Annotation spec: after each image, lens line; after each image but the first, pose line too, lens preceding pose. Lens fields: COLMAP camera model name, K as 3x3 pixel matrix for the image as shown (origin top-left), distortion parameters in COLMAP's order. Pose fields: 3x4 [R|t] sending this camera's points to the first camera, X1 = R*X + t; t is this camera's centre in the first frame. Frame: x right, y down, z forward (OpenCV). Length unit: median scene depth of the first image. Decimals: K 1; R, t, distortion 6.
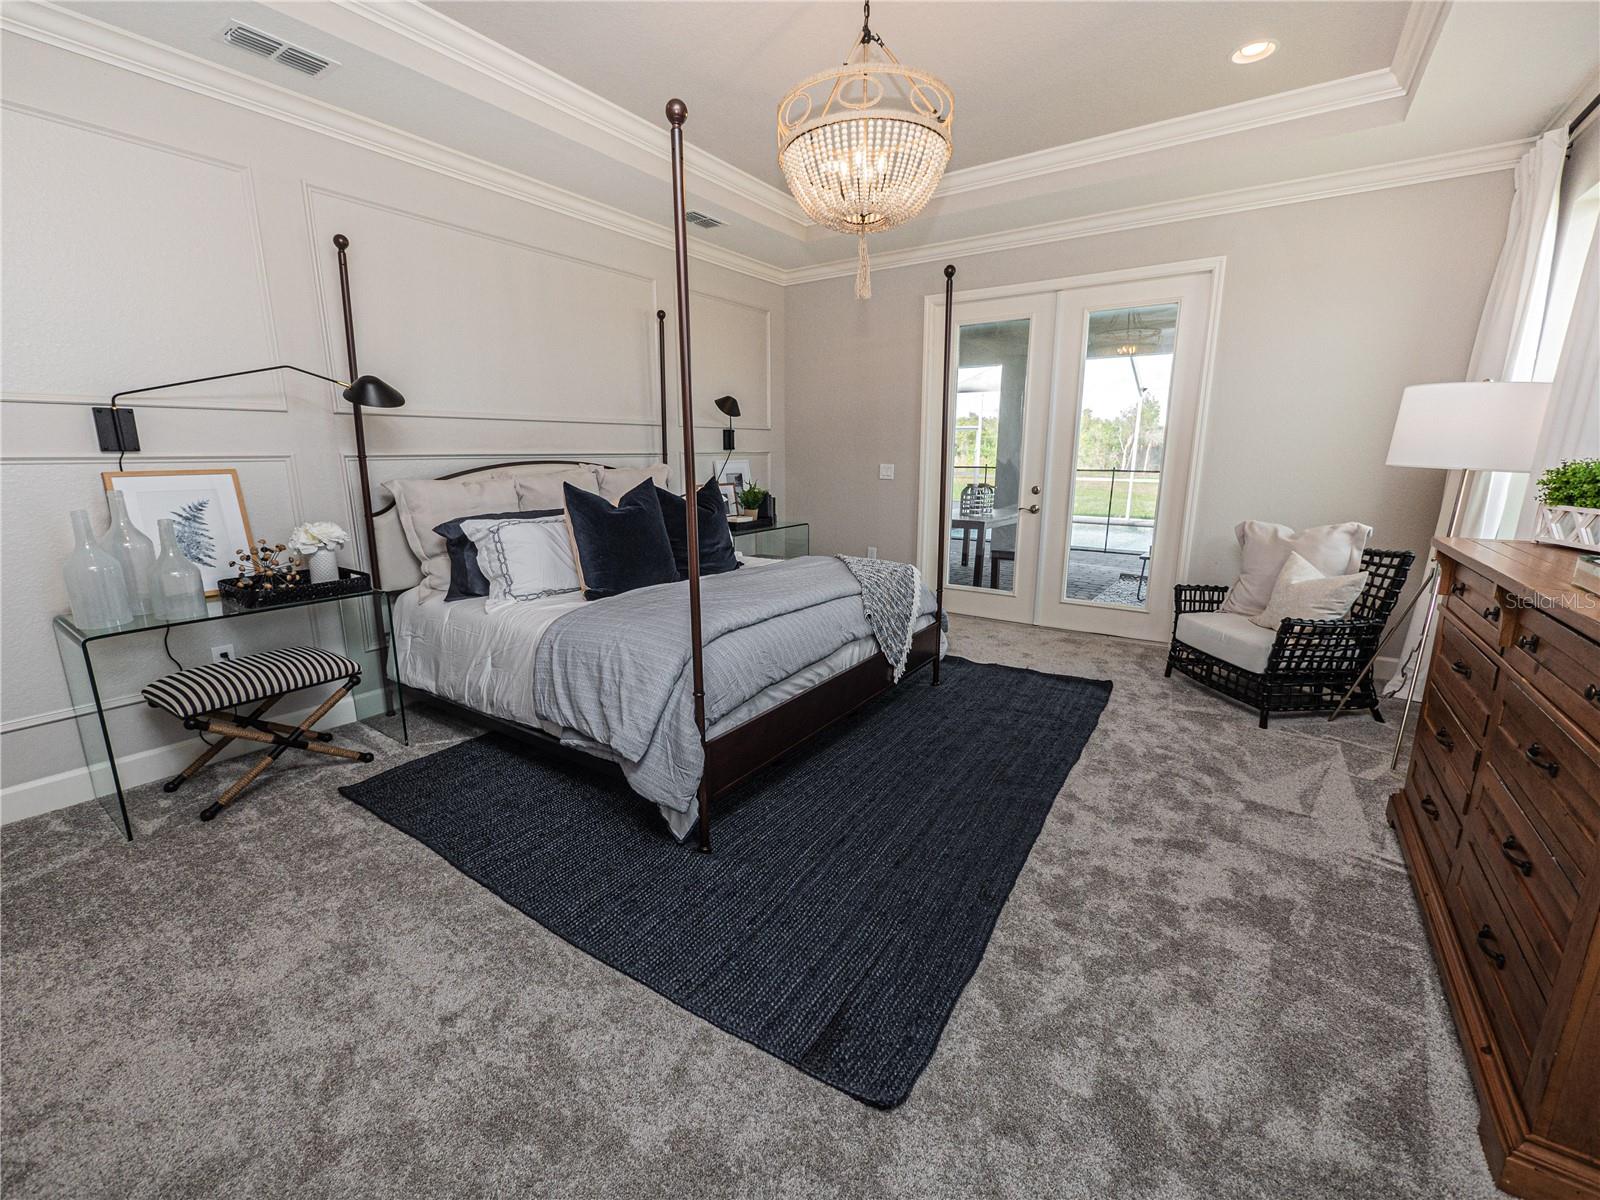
lens RADIAL K [[677.4, 0, 802.5], [0, 677.4, 594.9], [0, 0, 1]] dist [0.000613, 0.000036]
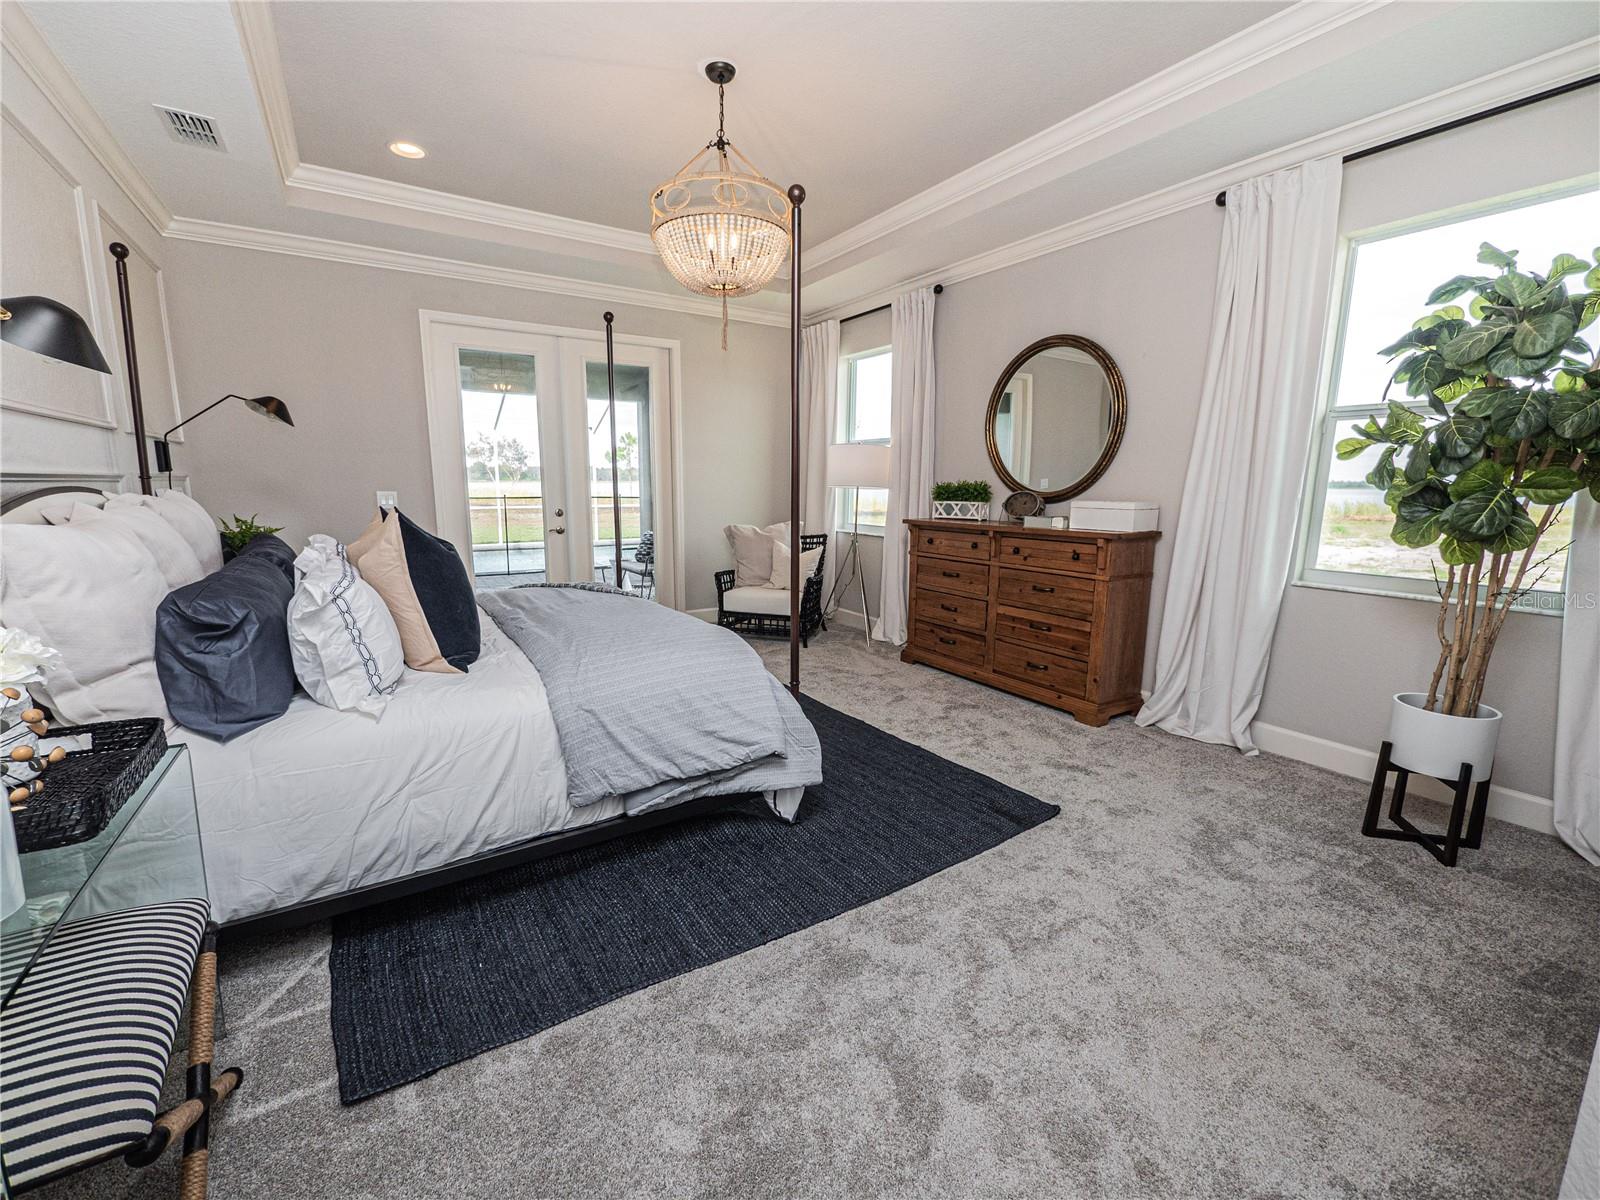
lens RADIAL K [[677.4, 0, 801.2], [0, 677.4, 600.3], [0, 0, 1]] dist [0.000613, 0.000036]
pose [[0.395100, -0.157782, 0.904987, -0.881184], [0.193915, 0.977266, 0.085724, -0.061925], [-0.897938, 0.141621, 0.416714, 0.383855]]
